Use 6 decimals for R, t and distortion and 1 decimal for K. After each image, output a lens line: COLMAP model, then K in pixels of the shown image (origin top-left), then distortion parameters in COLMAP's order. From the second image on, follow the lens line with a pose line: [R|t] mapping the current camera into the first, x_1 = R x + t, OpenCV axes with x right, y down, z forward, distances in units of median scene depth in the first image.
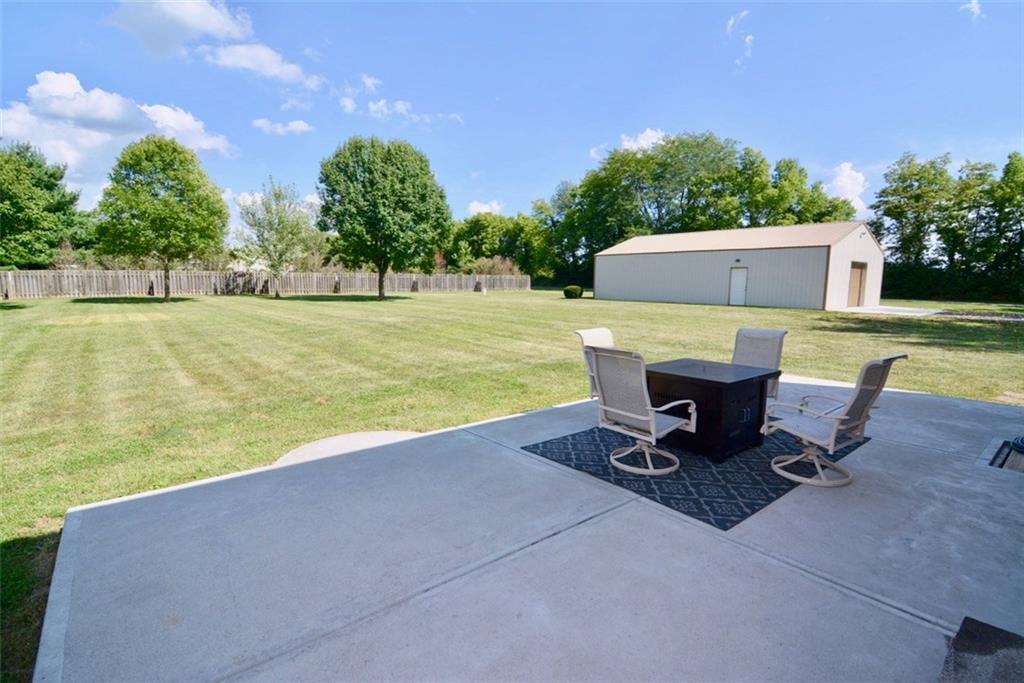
lens RADIAL K [[493.4, 0, 512.8], [0, 493.4, 344.6], [0, 0, 1]] dist [-0.017197, -0.000541]
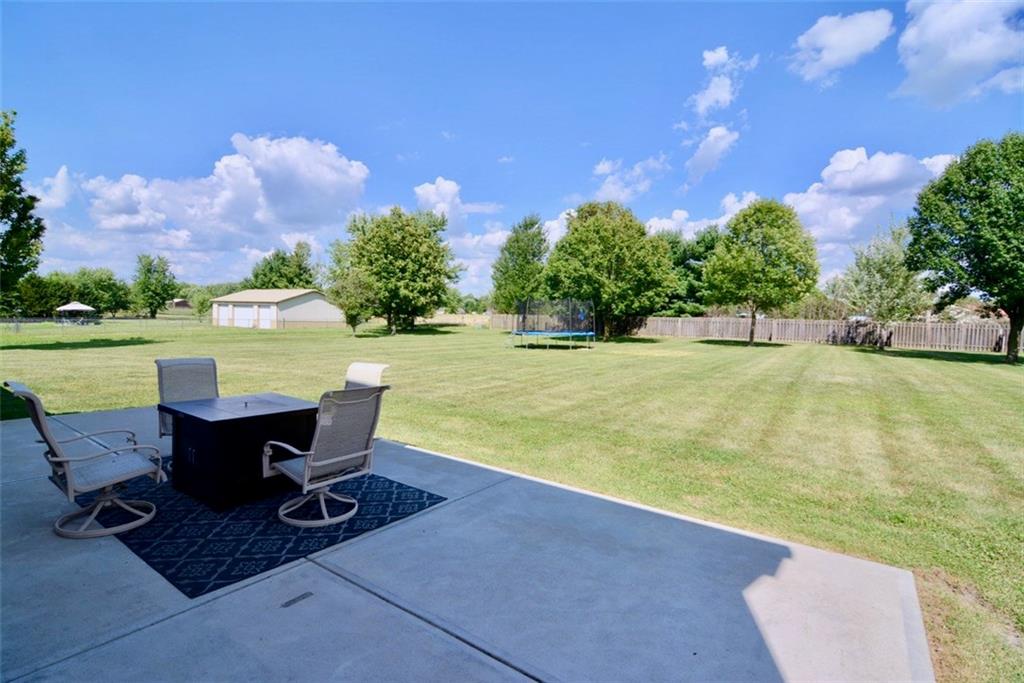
lens RADIAL K [[493.4, 0, 512.0], [0, 493.4, 339.1], [0, 0, 1]] dist [-0.017197, -0.000541]
pose [[0.247887, 0.041734, -0.967890, 0.235644], [-0.151713, 0.988417, 0.003764, -0.026421], [0.956836, 0.145908, 0.251348, 0.210974]]
